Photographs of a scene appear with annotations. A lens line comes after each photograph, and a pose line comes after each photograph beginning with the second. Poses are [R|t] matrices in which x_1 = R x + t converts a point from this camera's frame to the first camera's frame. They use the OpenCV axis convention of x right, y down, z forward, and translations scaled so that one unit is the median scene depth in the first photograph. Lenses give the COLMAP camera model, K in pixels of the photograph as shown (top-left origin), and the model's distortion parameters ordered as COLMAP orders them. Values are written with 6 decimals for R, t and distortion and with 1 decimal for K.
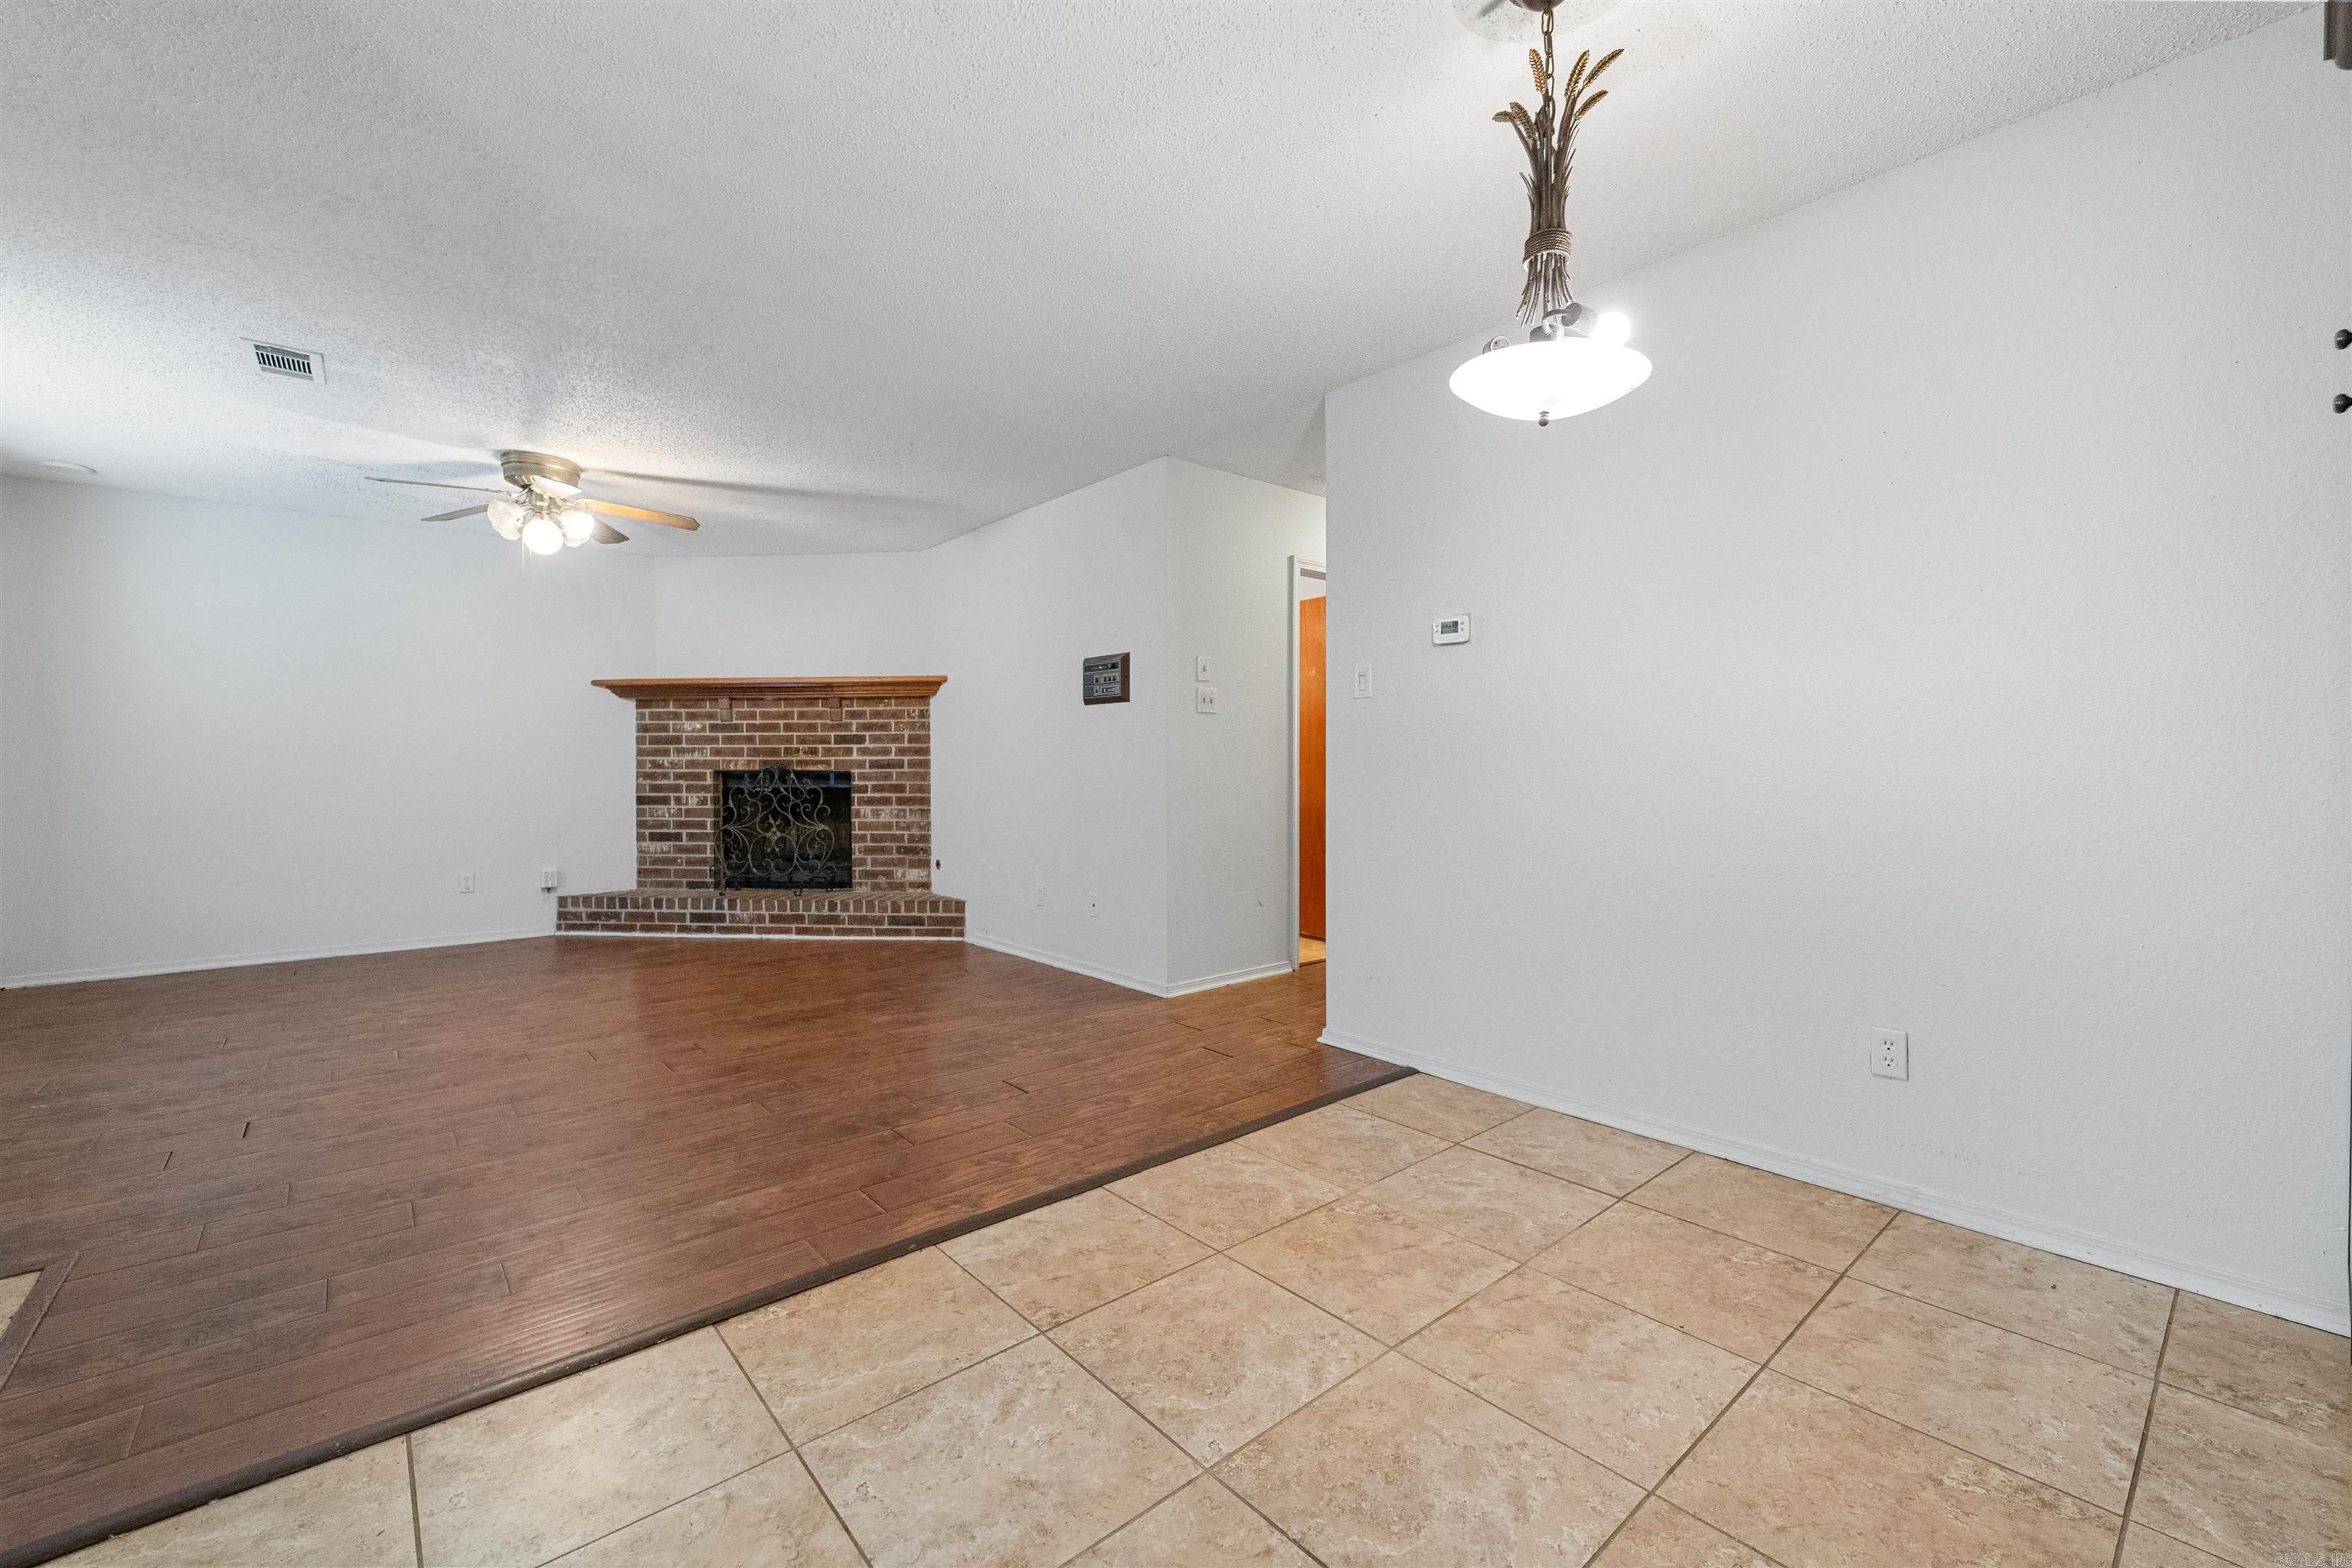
lens RADIAL K [[958.8, 0, 1179.0], [0, 958.8, 776.4], [0, 0, 1]] dist [0.003312, -0.001652]
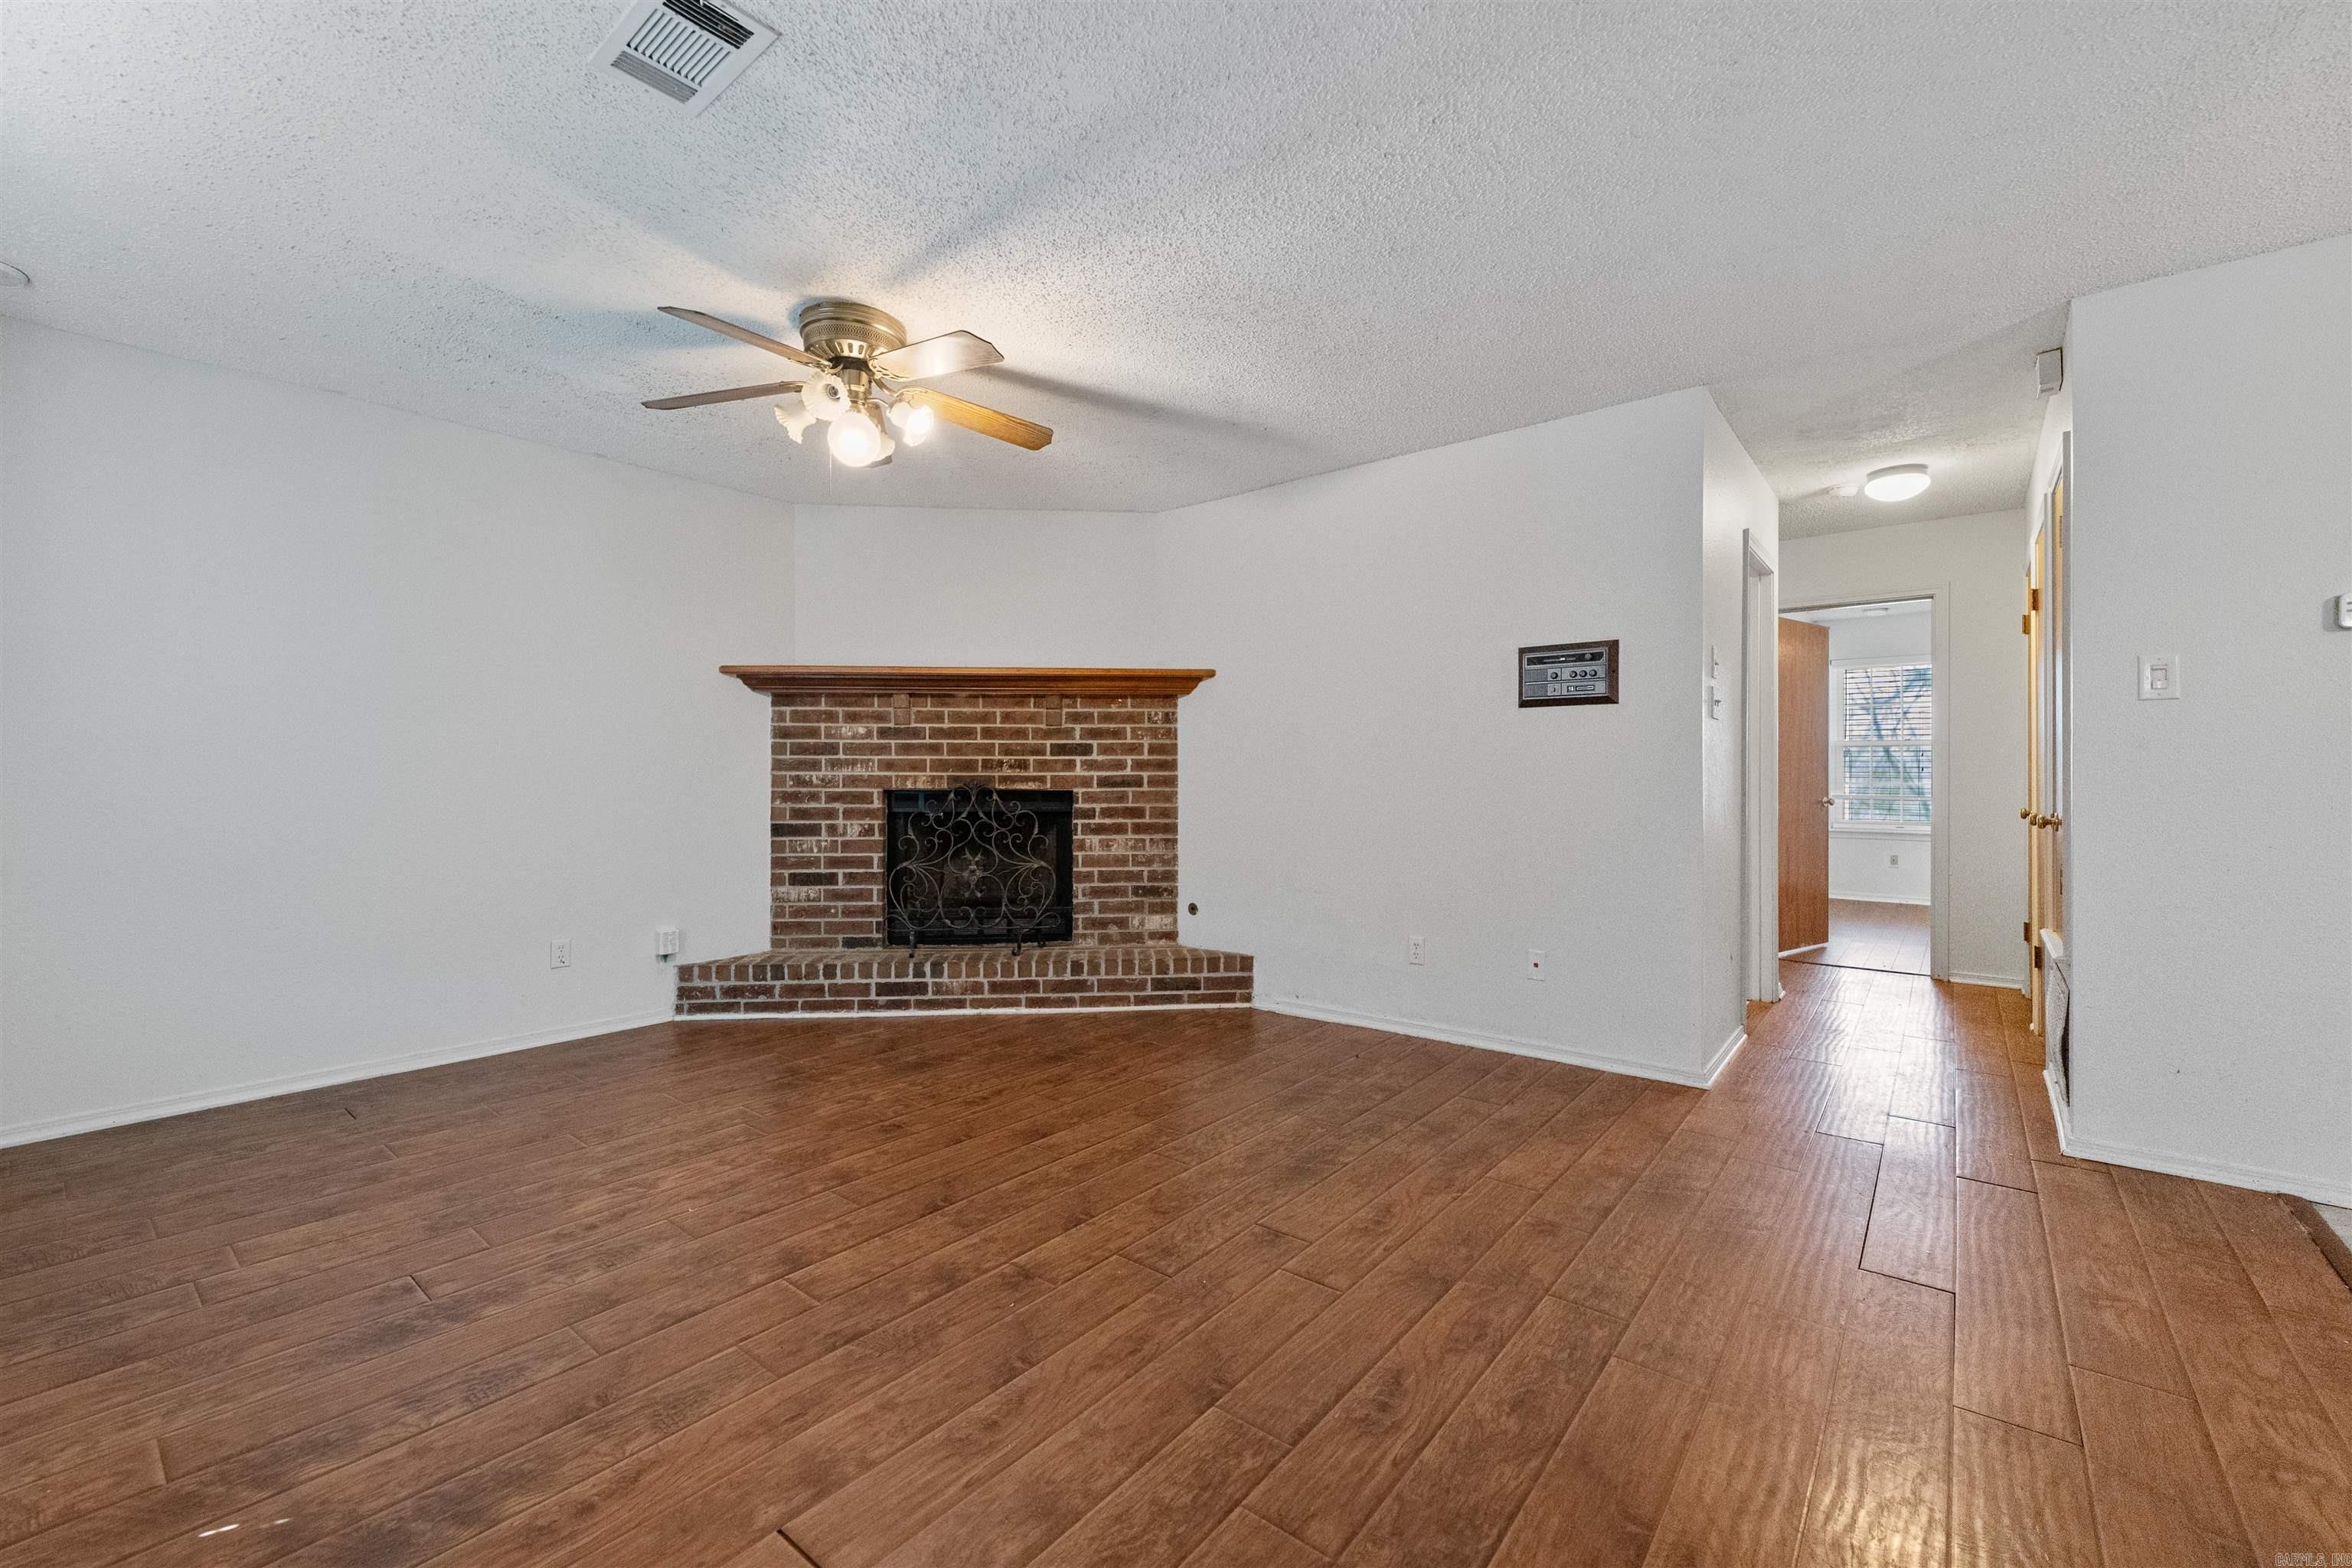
lens RADIAL K [[958.8, 0, 1175.6], [0, 958.8, 780.0], [0, 0, 1]] dist [0.003312, -0.001652]
pose [[0.984225, 0.000453, 0.176921, -0.399087], [0.001031, 0.999965, -0.008297, -0.007399], [-0.176919, 0.008348, 0.984190, 0.223984]]
